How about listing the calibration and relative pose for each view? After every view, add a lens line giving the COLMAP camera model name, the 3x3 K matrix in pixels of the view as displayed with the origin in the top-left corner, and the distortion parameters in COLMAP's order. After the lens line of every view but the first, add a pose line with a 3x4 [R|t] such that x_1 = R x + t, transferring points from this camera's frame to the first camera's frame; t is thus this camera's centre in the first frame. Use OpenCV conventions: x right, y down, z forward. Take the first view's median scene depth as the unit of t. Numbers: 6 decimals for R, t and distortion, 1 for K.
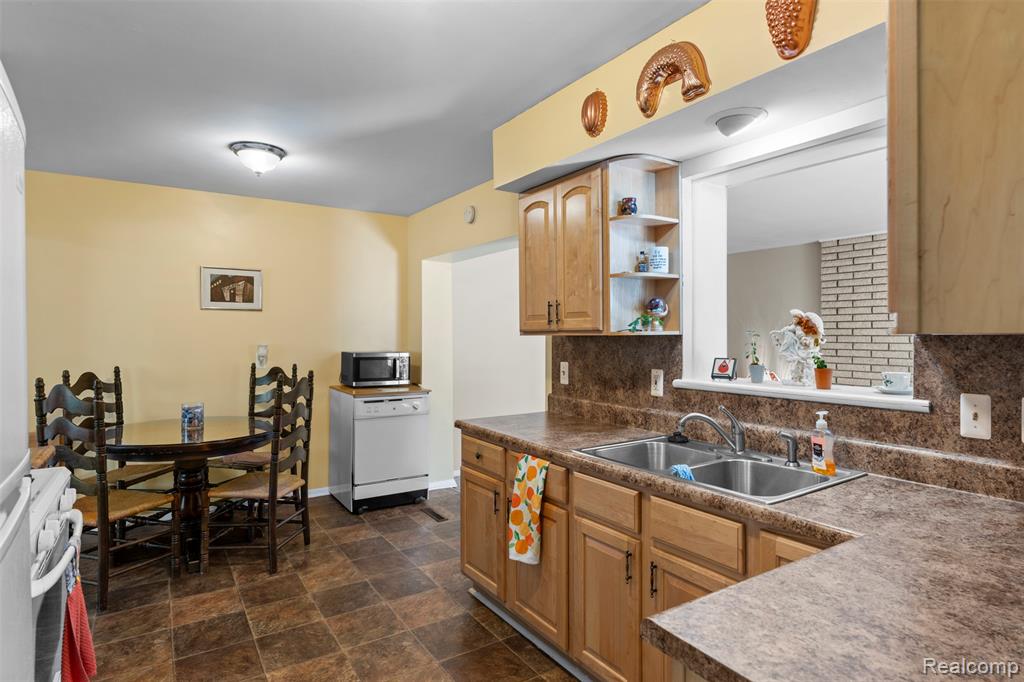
lens RADIAL K [[545.7, 0, 512.3], [0, 545.7, 335.2], [0, 0, 1]] dist [-0.001802, -0.000636]
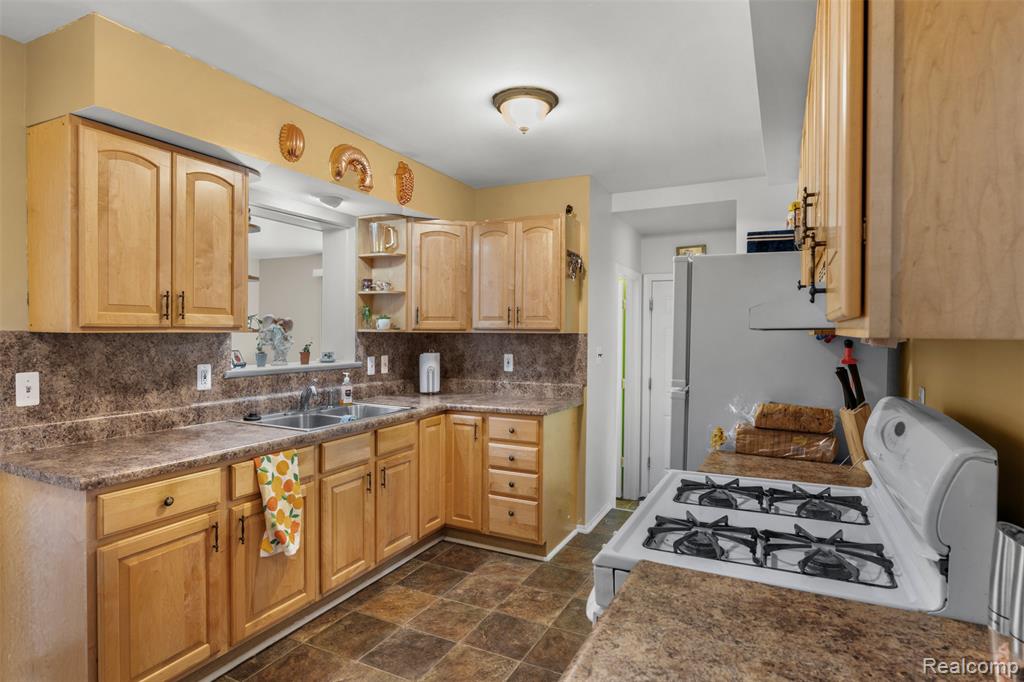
lens RADIAL K [[545.7, 0, 513.6], [0, 545.7, 338.8], [0, 0, 1]] dist [-0.001802, -0.000636]
pose [[-0.497757, -0.014724, 0.867192, -1.058993], [-0.004612, 0.999887, 0.014329, -0.005000], [-0.867305, 0.003133, -0.497768, 1.130591]]
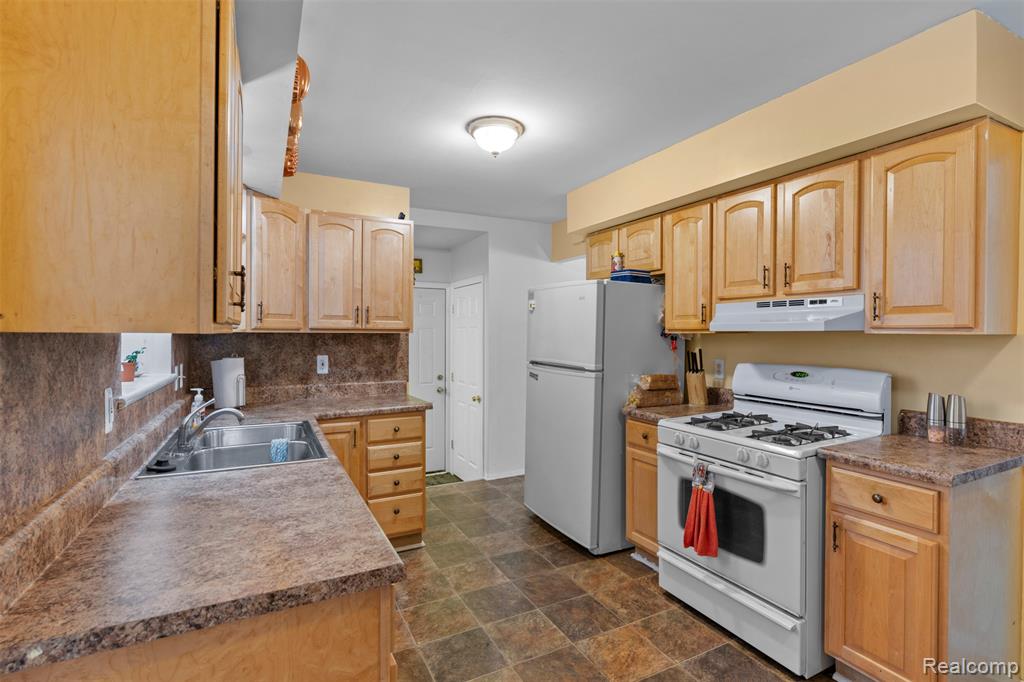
lens RADIAL K [[493.0, 0, 517.6], [0, 493.0, 337.7], [0, 0, 1]] dist [-0.000131, 0.000200]
pose [[-0.995150, -0.005625, 0.098212, -0.418505], [-0.004649, 0.999938, 0.010158, -0.002485], [-0.098263, 0.009652, -0.995114, 1.583559]]
